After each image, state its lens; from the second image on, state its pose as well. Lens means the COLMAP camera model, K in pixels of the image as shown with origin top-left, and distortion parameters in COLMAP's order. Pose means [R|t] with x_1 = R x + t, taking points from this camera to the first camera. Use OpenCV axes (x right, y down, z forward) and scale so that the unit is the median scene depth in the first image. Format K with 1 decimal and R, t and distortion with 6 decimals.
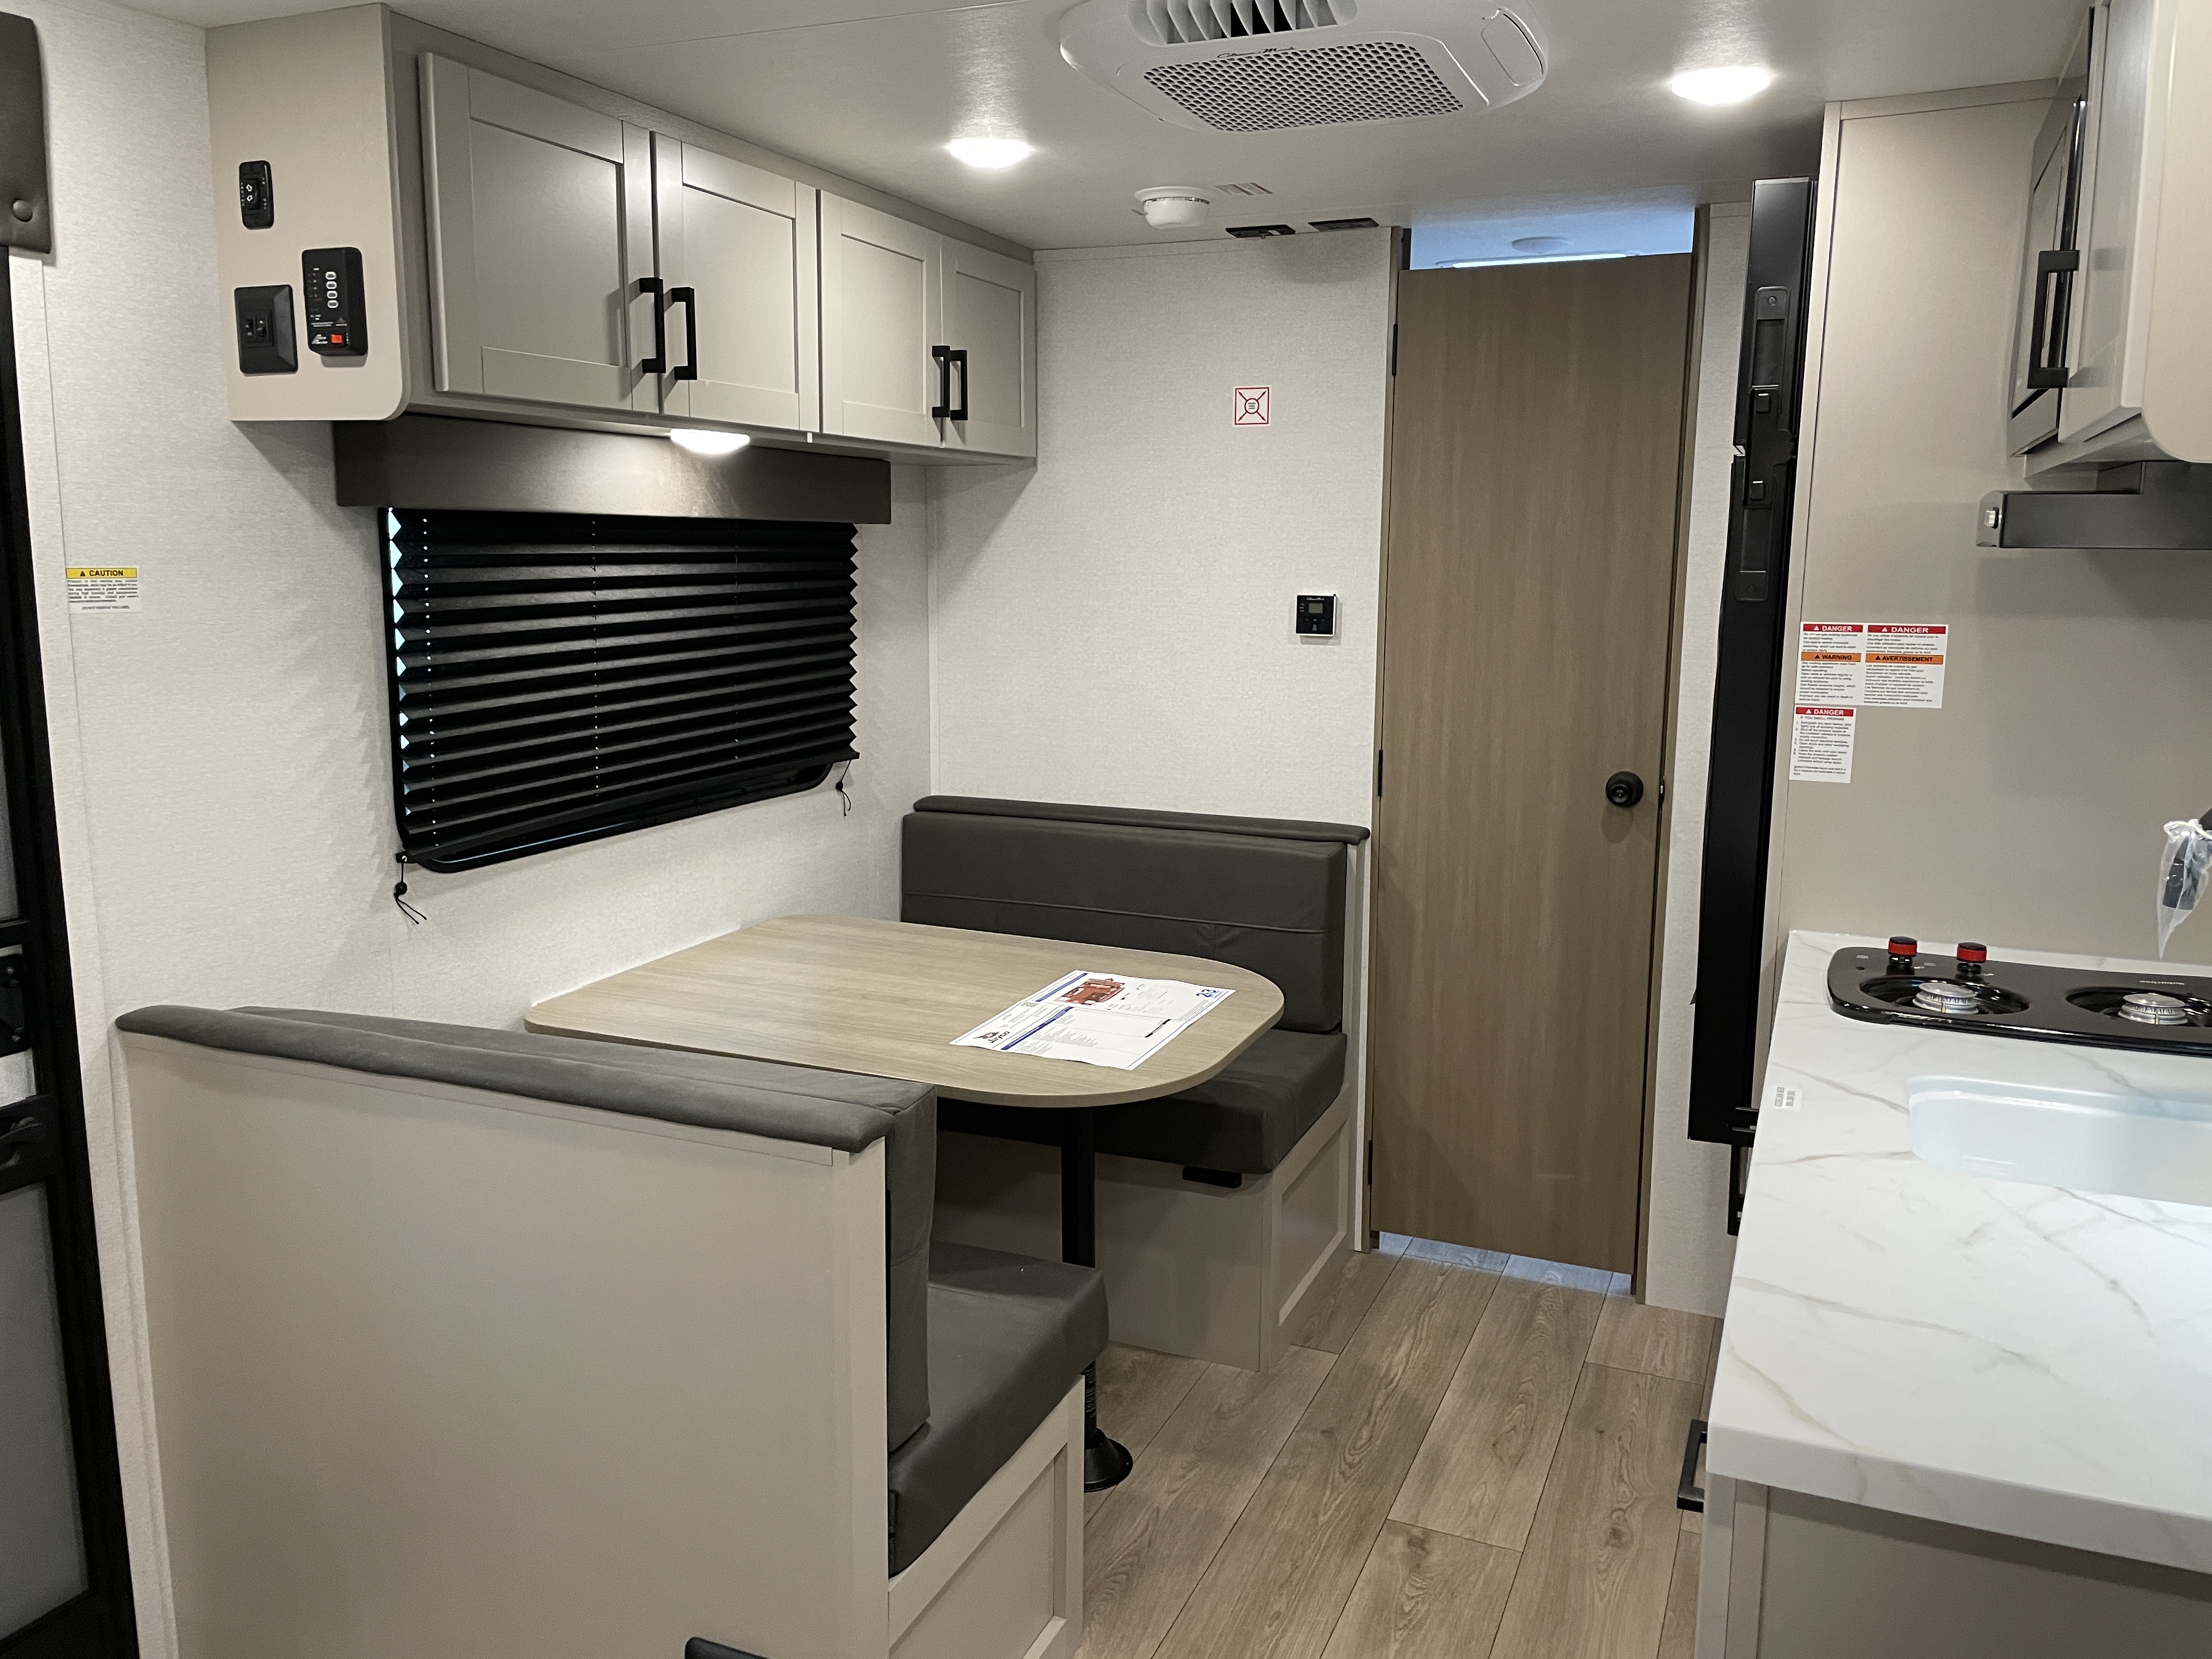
lens RADIAL K [[1678.2, 0, 1113.4], [0, 1678.2, 805.8], [0, 0, 1]] dist [0.089676, -0.131258]
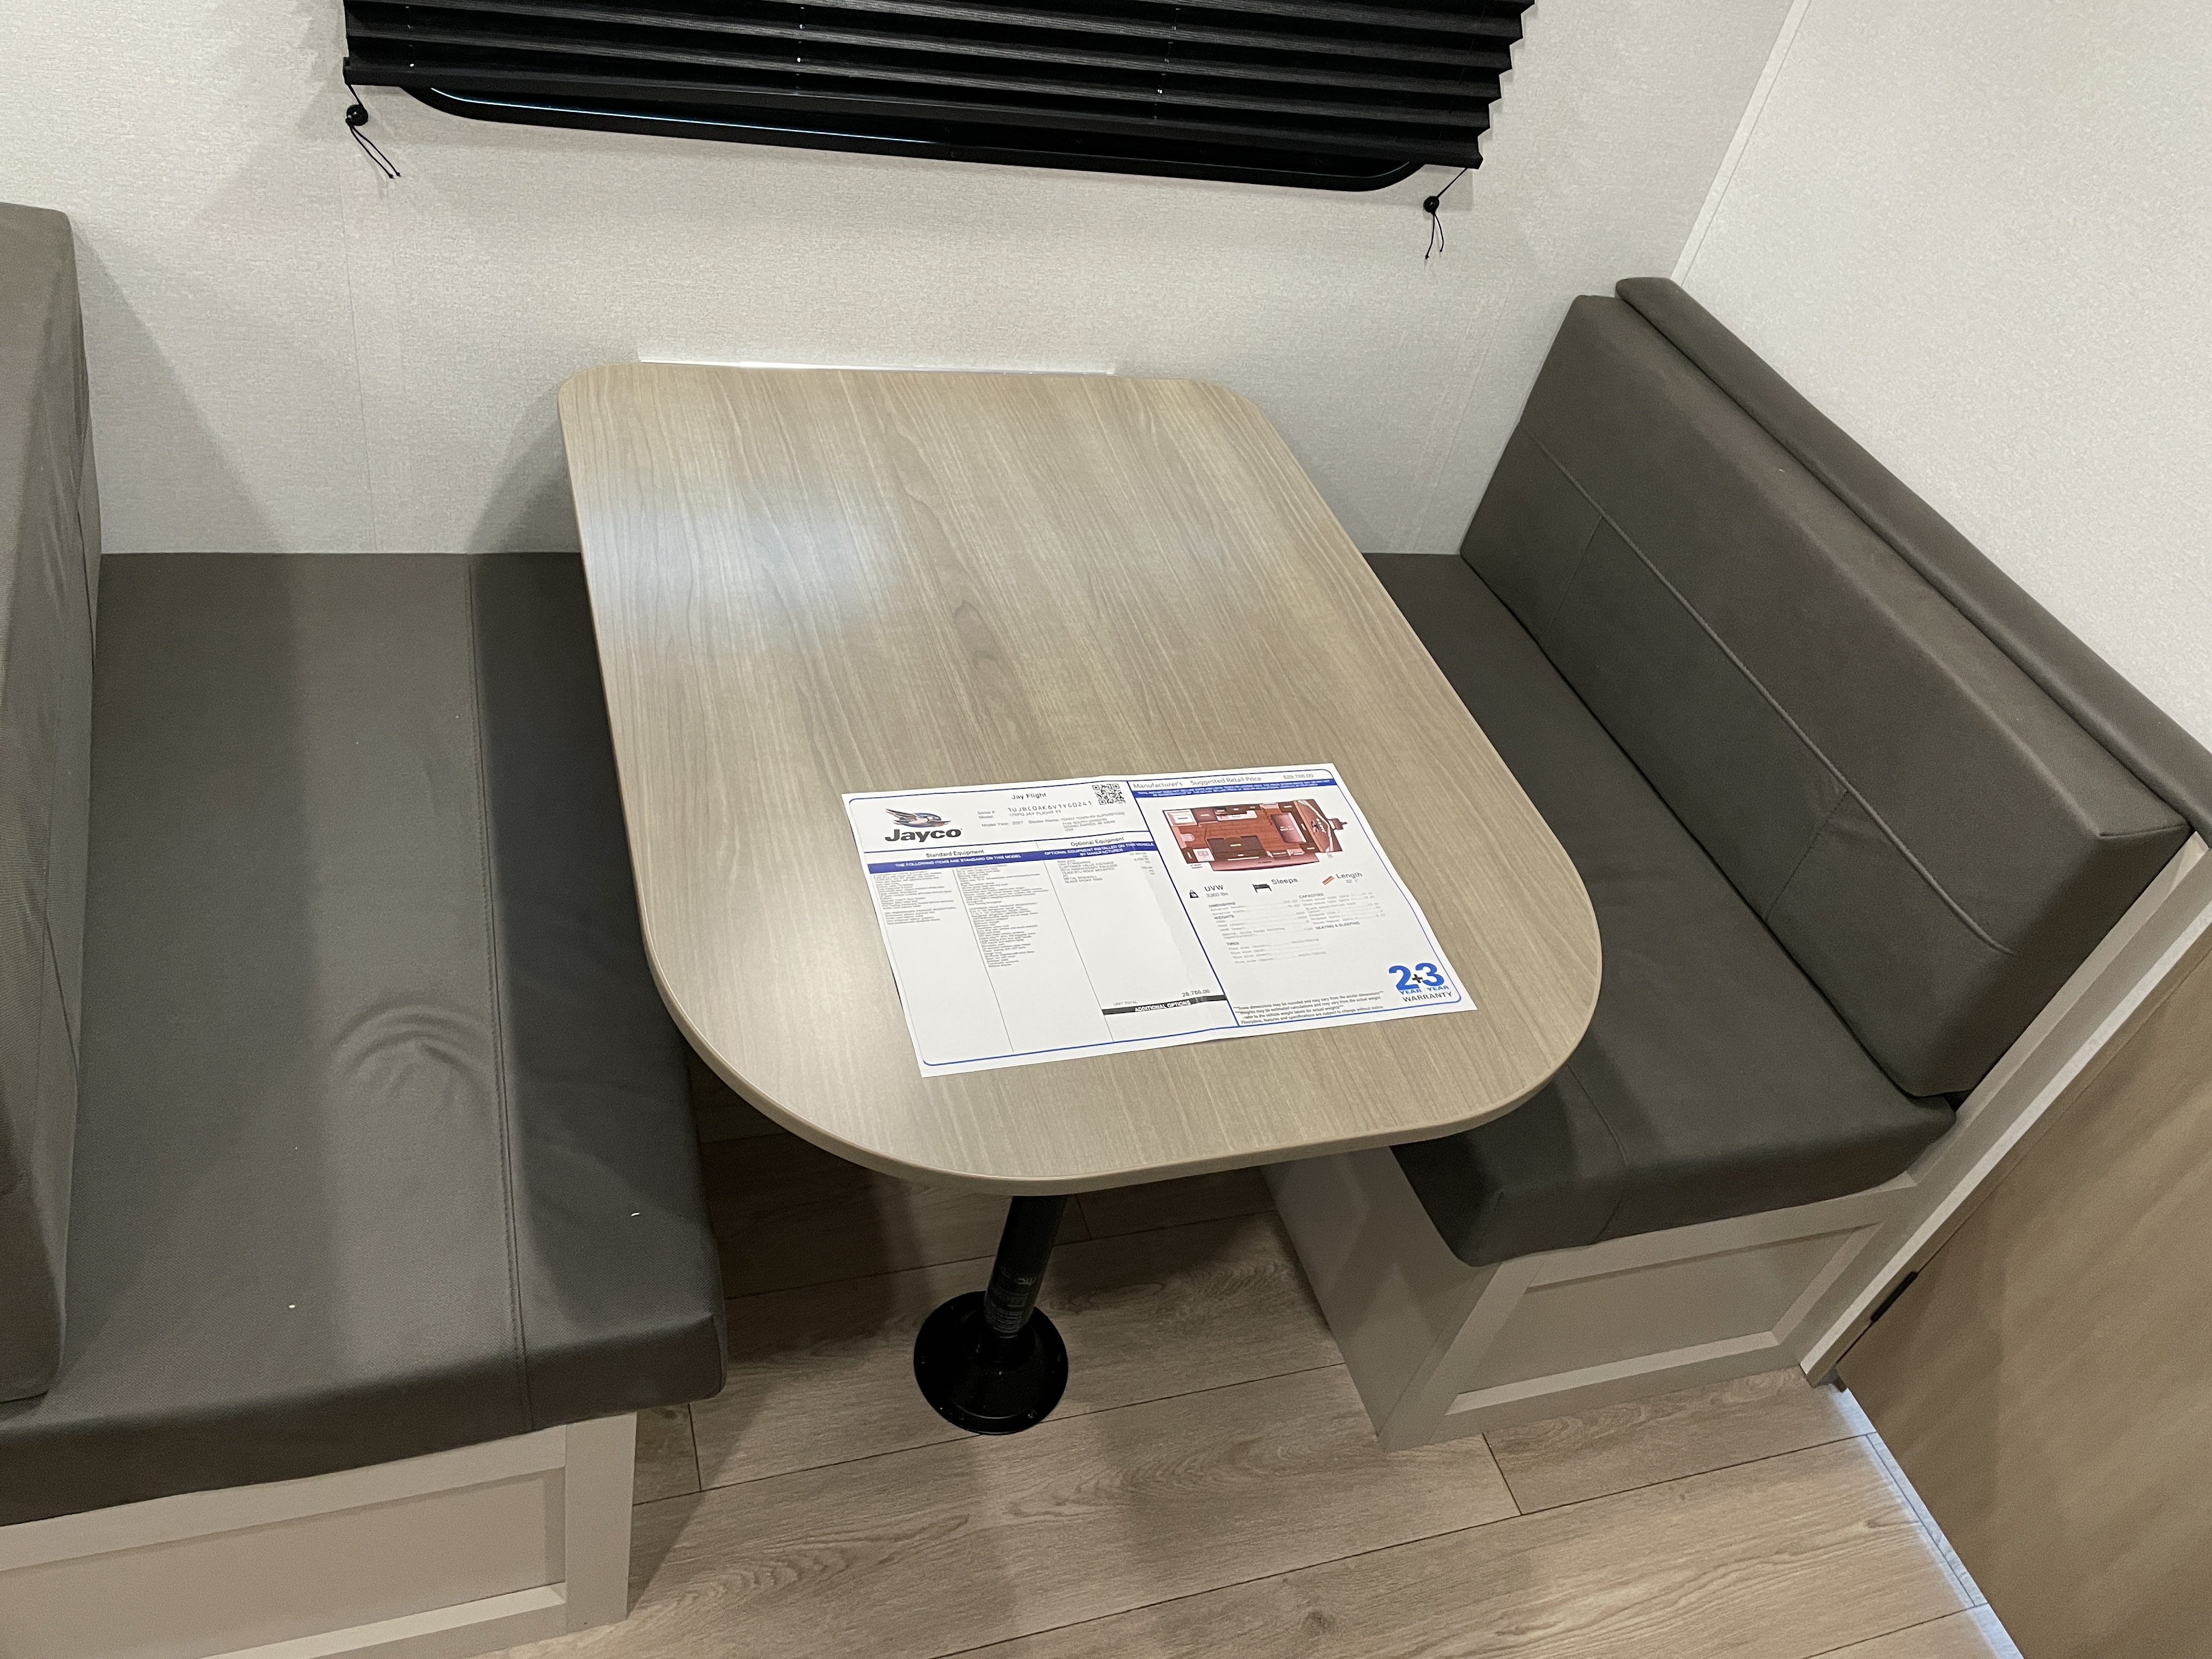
lens RADIAL K [[1678.2, 0, 1113.4], [0, 1678.2, 805.8], [0, 0, 1]] dist [0.089676, -0.131258]
pose [[0.643431, 0.594333, -0.482457, 0.217795], [-0.309518, 0.778419, 0.546134, -0.176394], [0.700139, -0.202071, 0.684815, 0.655578]]
